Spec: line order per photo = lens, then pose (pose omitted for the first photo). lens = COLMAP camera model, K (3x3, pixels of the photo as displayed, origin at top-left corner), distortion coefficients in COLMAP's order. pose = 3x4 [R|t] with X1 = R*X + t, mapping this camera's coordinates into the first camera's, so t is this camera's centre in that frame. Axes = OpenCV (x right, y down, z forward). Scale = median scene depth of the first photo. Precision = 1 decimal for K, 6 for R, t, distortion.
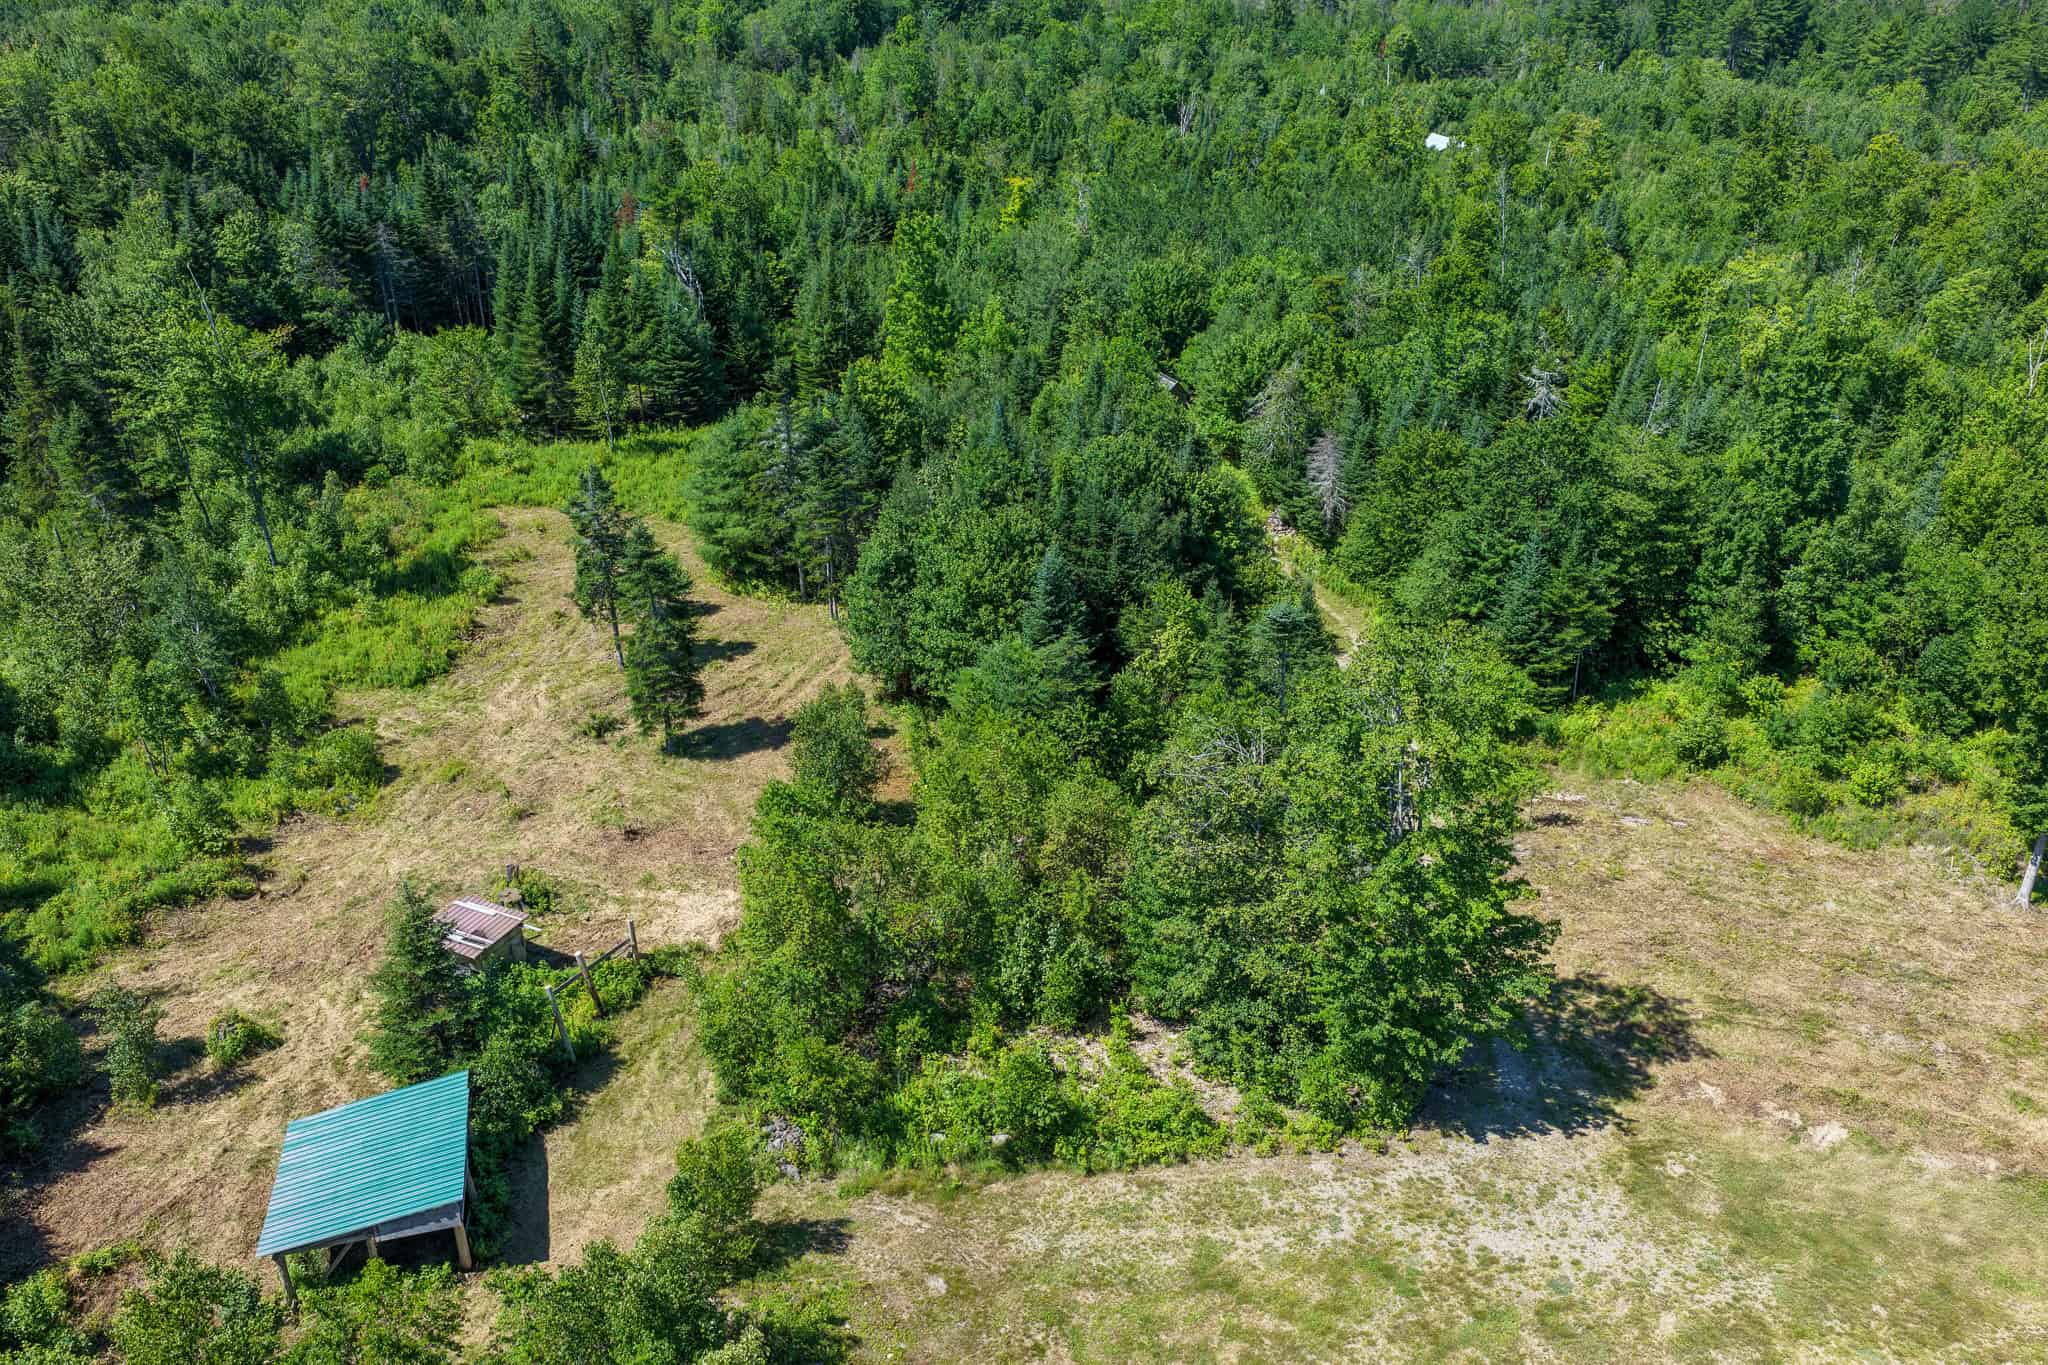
lens RADIAL K [[1701.7, 0, 1026.5], [0, 1701.7, 658.5], [0, 0, 1]] dist [-0.009038, 0.013414]
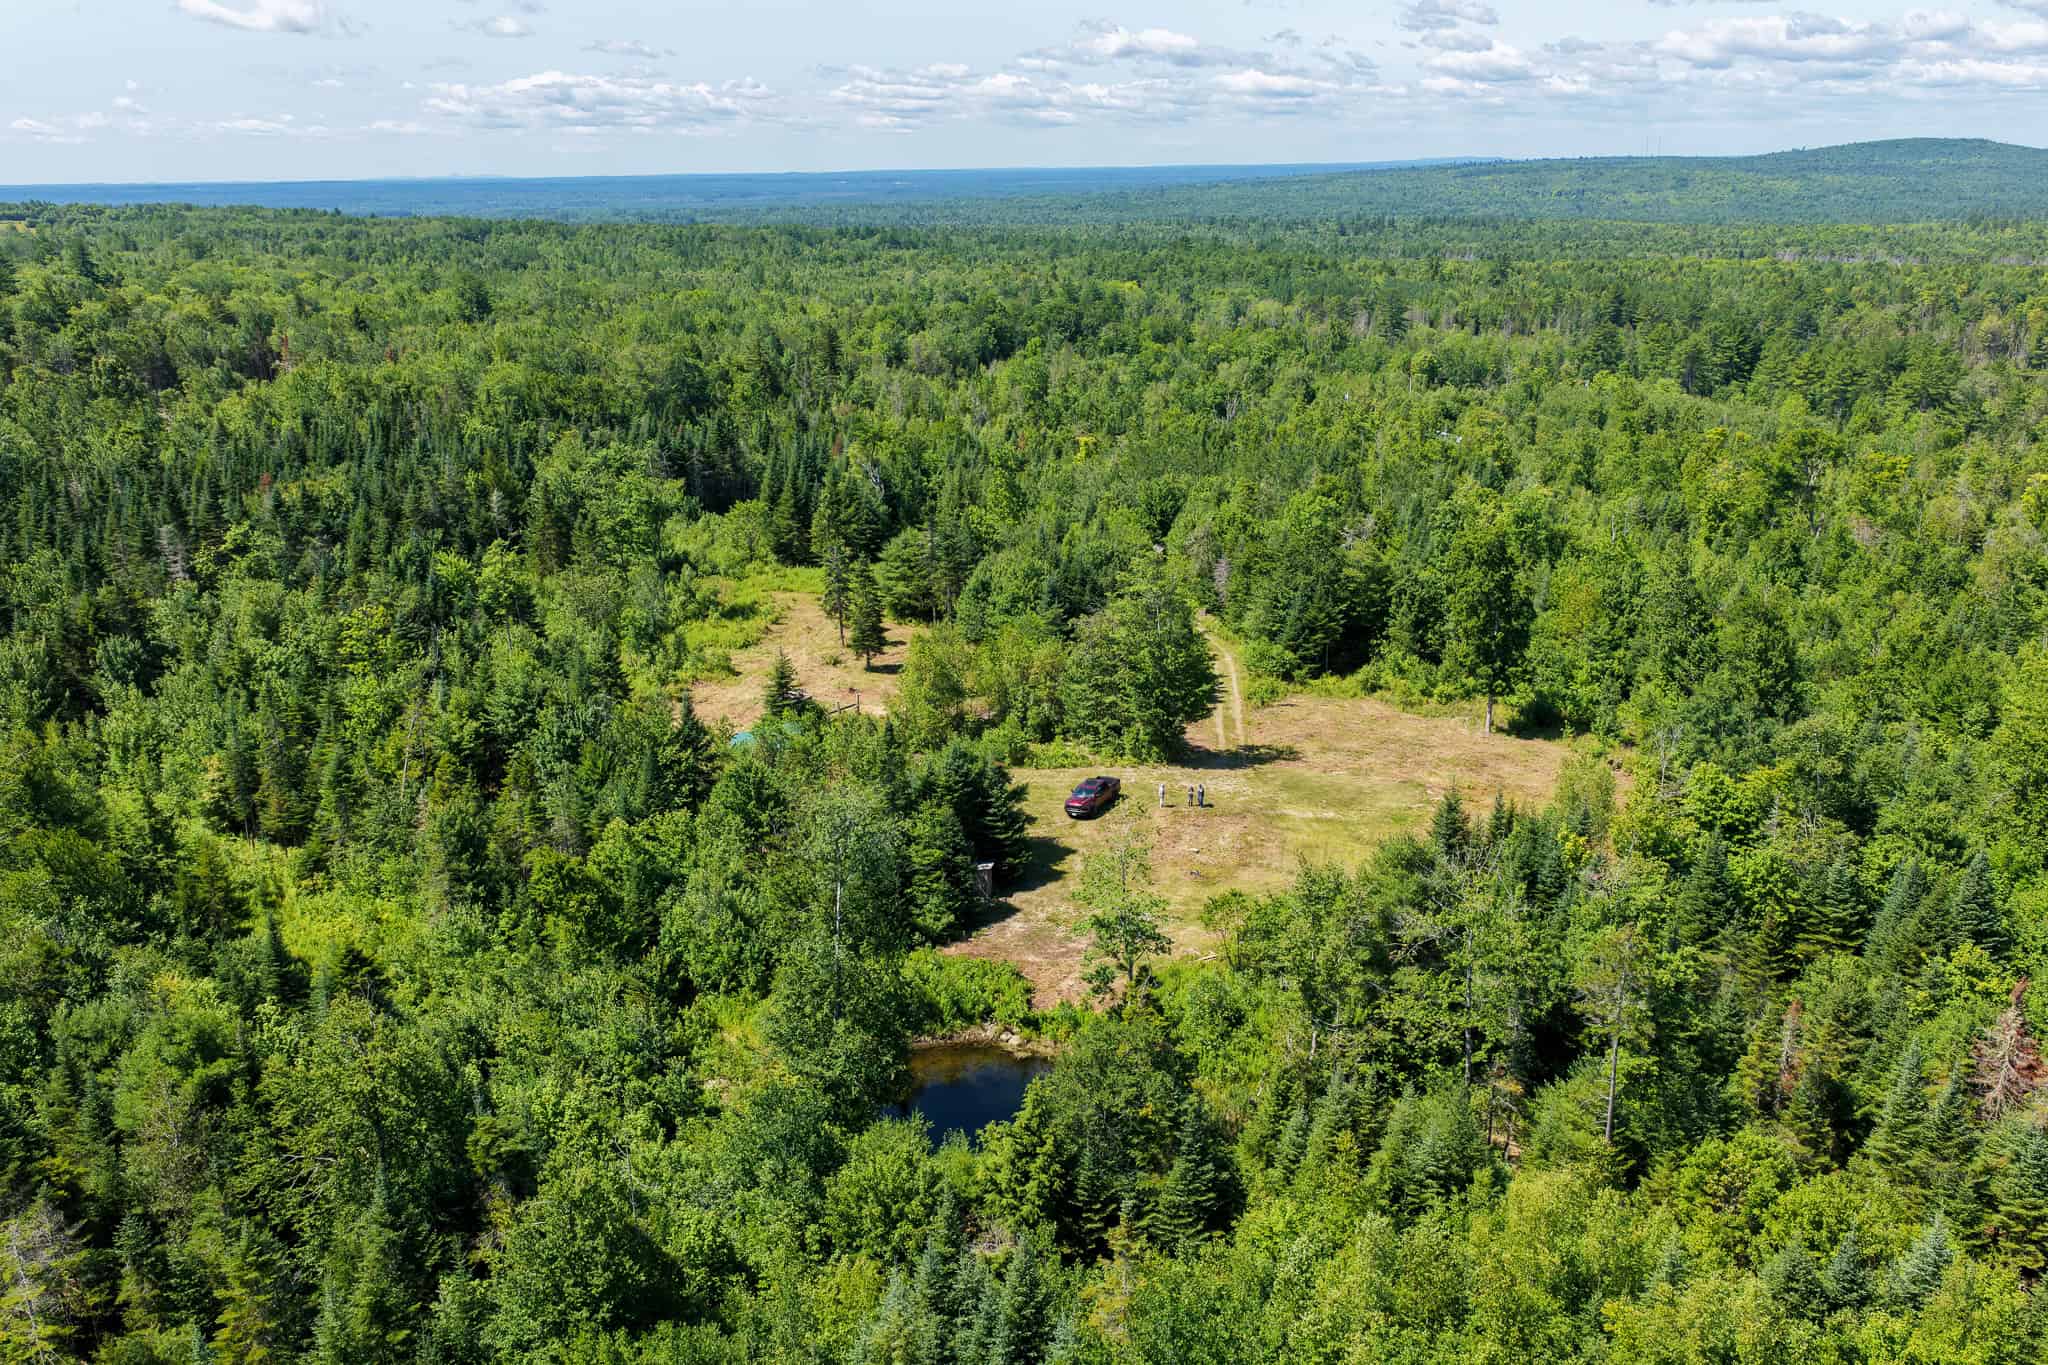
lens RADIAL K [[1701.7, 0, 1026.5], [0, 1701.7, 658.5], [0, 0, 1]] dist [-0.009038, 0.013414]
pose [[0.996536, 0.028515, -0.078124, 0.085918], [-0.041758, 0.983945, -0.173519, 0.232506], [0.071921, 0.176180, 0.981727, -0.608962]]
